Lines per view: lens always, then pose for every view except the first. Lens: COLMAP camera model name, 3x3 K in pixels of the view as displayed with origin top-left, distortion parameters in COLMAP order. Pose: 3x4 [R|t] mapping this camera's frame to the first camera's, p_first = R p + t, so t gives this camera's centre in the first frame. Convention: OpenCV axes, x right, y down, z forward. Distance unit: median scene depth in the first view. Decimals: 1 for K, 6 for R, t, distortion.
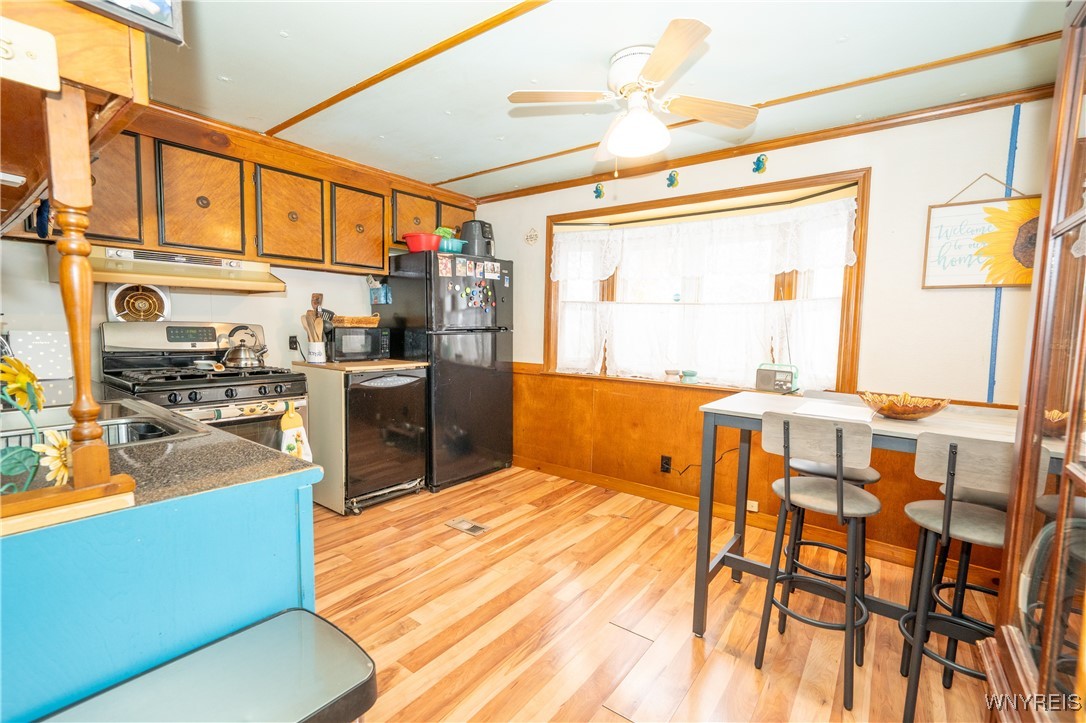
lens RADIAL K [[479.1, 0, 541.4], [0, 479.1, 364.6], [0, 0, 1]] dist [-0.009326, -0.000088]
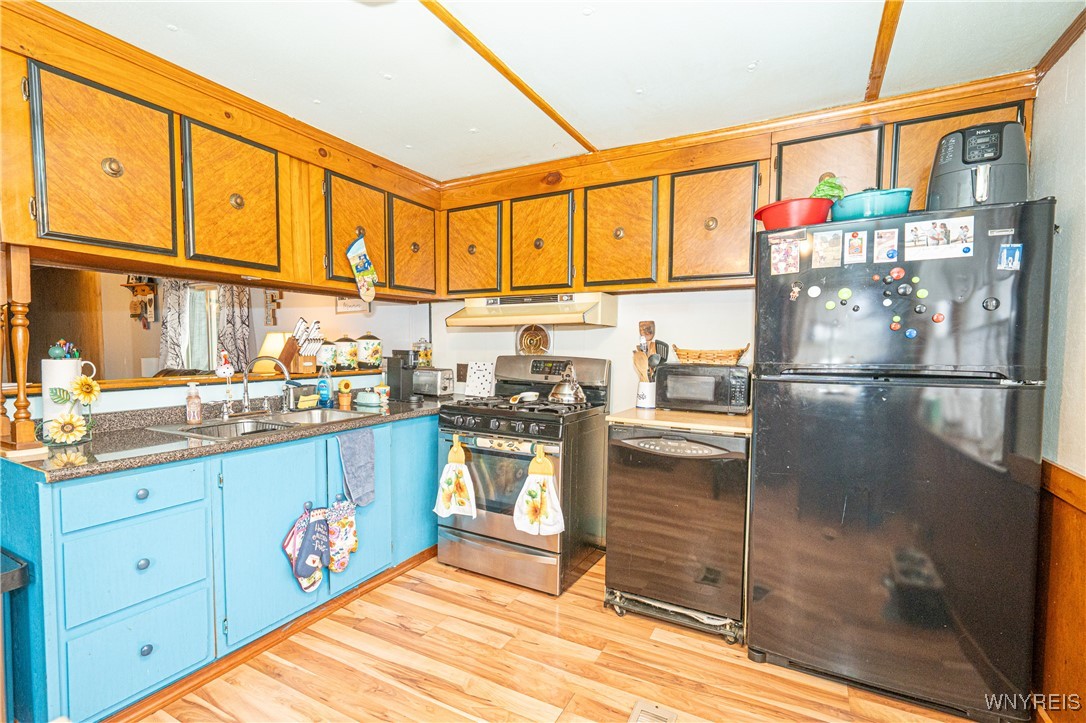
lens RADIAL K [[513.6, 0, 516.6], [0, 513.6, 376.3], [0, 0, 1]] dist [-0.001132, -0.000181]
pose [[0.137523, 0.045841, -0.989437, 0.390268], [-0.087851, 0.995556, 0.033914, -0.074064], [0.986595, 0.082259, 0.140939, 0.740500]]
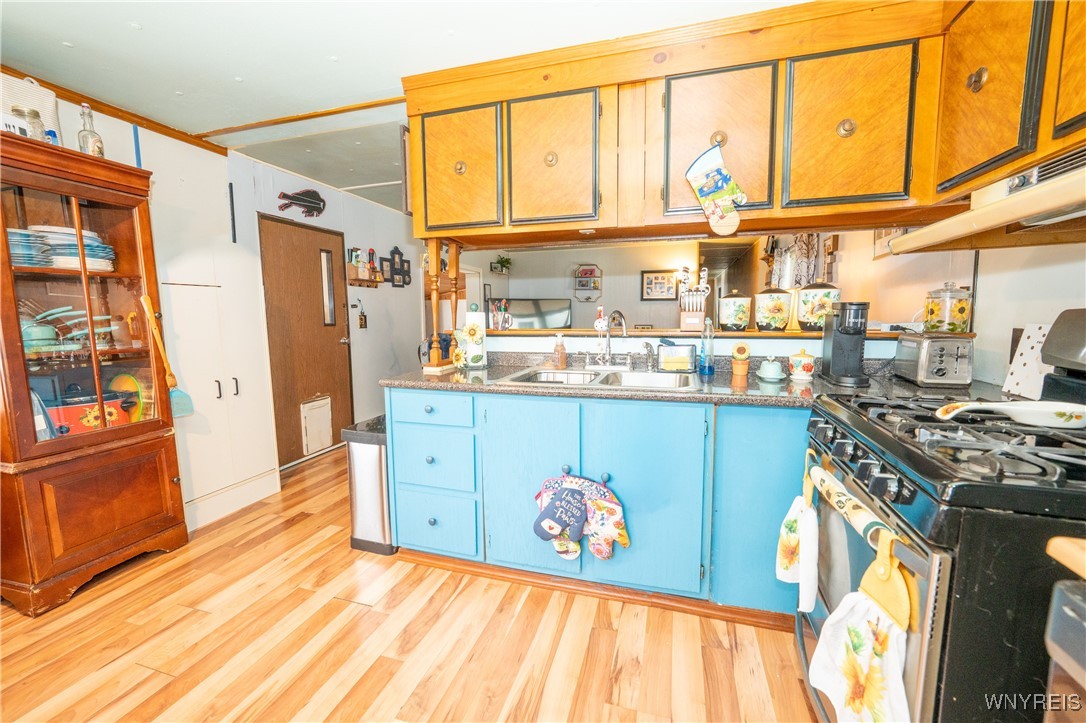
lens RADIAL K [[434.5, 0, 543.0], [0, 434.5, 361.5], [0, 0, 1]] dist [-0.012631, 0.000140]
pose [[-0.937081, 0.028828, -0.347920, -0.172980], [-0.036809, 0.982872, 0.180578, -0.083838], [0.347166, 0.182023, -0.919969, 1.078879]]
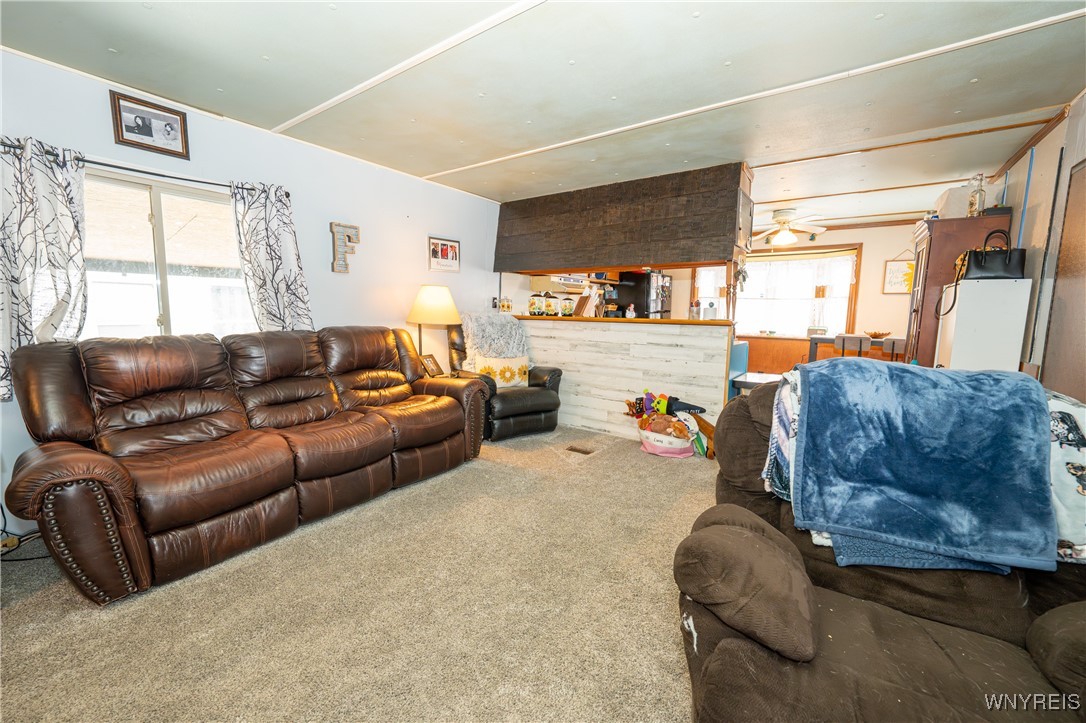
lens RADIAL K [[434.5, 0, 543.0], [0, 434.5, 361.5], [0, 0, 1]] dist [-0.012631, 0.000140]
pose [[0.999382, -0.005662, 0.034695, -0.894919], [0.004422, 0.999352, 0.035708, 0.086757], [-0.034874, -0.035532, 0.998760, -1.016608]]
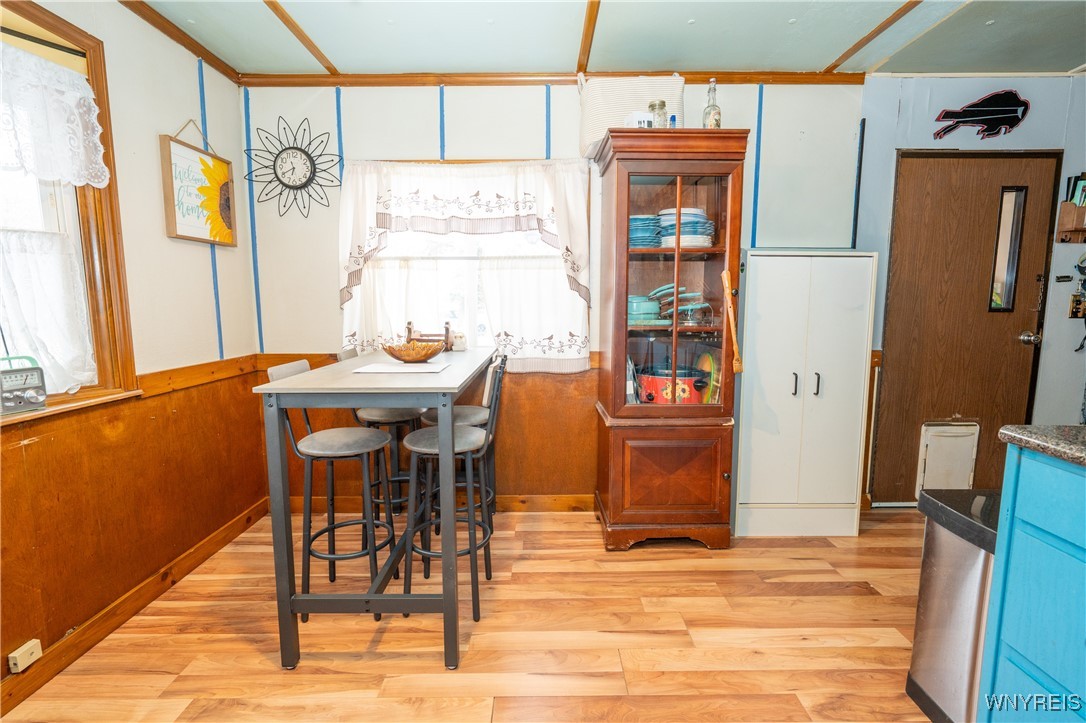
lens RADIAL K [[503.0, 0, 545.4], [0, 503.0, 357.5], [0, 0, 1]] dist [-0.002547, 0.000285]
pose [[-0.608857, -0.111629, 0.785387, -0.251012], [0.056913, 0.981352, 0.183603, -0.066078], [-0.791236, 0.156487, -0.591149, 0.875409]]
